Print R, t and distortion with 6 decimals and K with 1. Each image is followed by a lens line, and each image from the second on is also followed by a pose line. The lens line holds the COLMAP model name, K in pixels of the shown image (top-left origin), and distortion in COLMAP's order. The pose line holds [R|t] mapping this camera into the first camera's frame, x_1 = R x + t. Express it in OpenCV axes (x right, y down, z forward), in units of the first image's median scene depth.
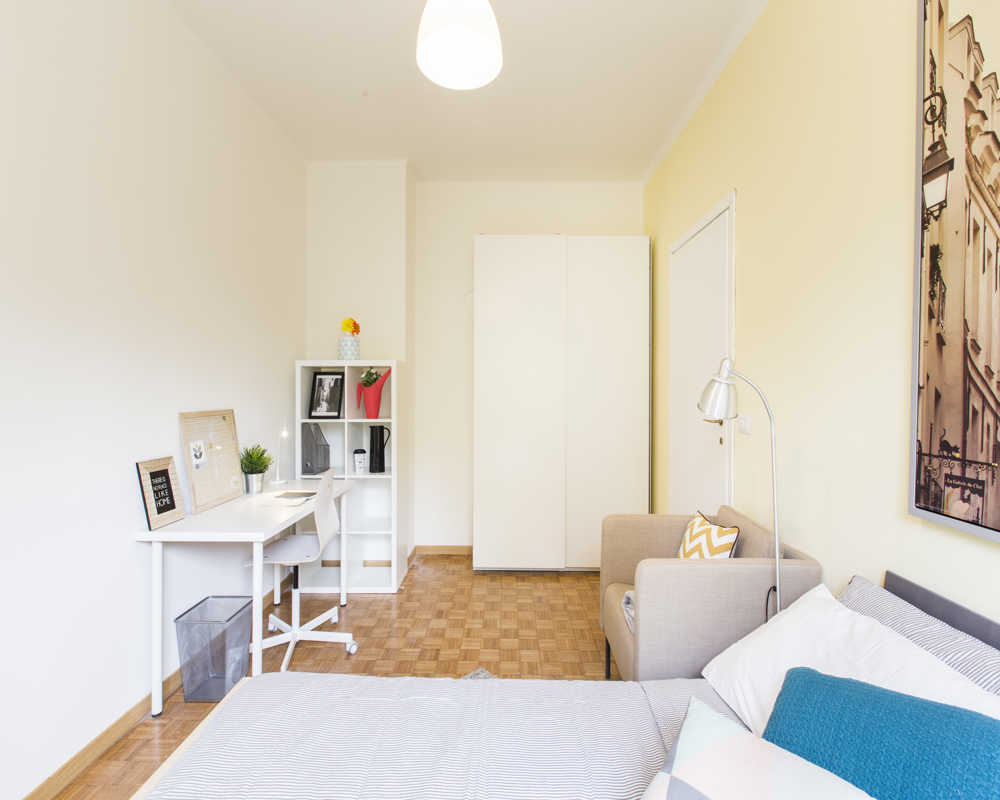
lens RADIAL K [[445.0, 0, 502.9], [0, 445.0, 391.3], [0, 0, 1]] dist [-0.003250, -0.000041]
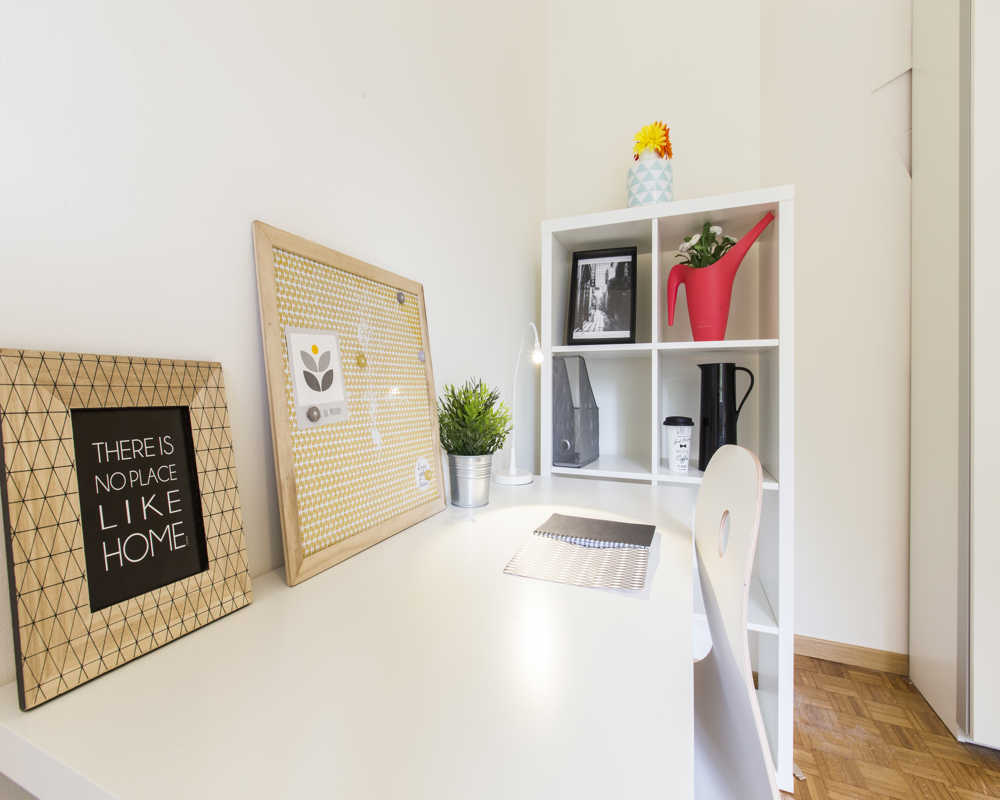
lens RADIAL K [[445.0, 0, 502.9], [0, 445.0, 391.3], [0, 0, 1]] dist [-0.003250, -0.000041]
pose [[0.925935, 0.006818, -0.377622, -0.359803], [-0.005168, 0.999972, 0.005381, 0.119071], [0.377648, -0.003031, 0.925944, 0.607234]]
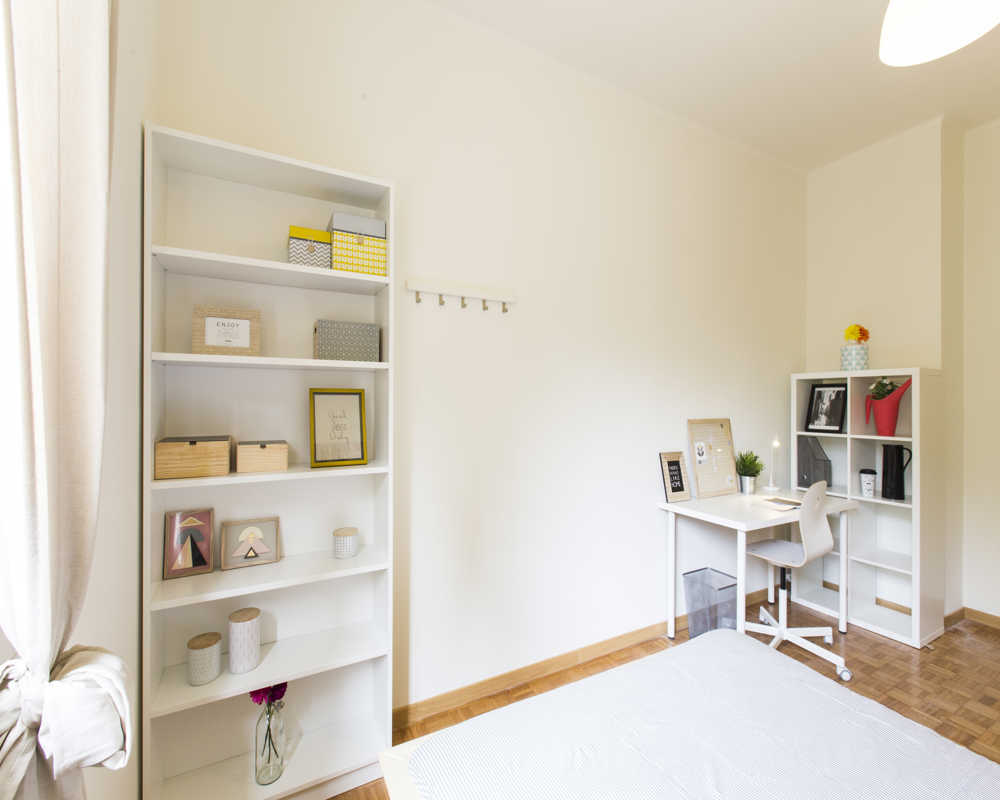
lens RADIAL K [[442.1, 0, 500.0], [0, 442.1, 400.0], [0, 0, 1]] dist [-0.000582, 0.000491]
pose [[0.480501, -0.000956, -0.876994, 0.118309], [-0.006789, 0.999965, -0.004810, 0.000471], [0.876968, 0.008265, 0.480478, -0.091122]]
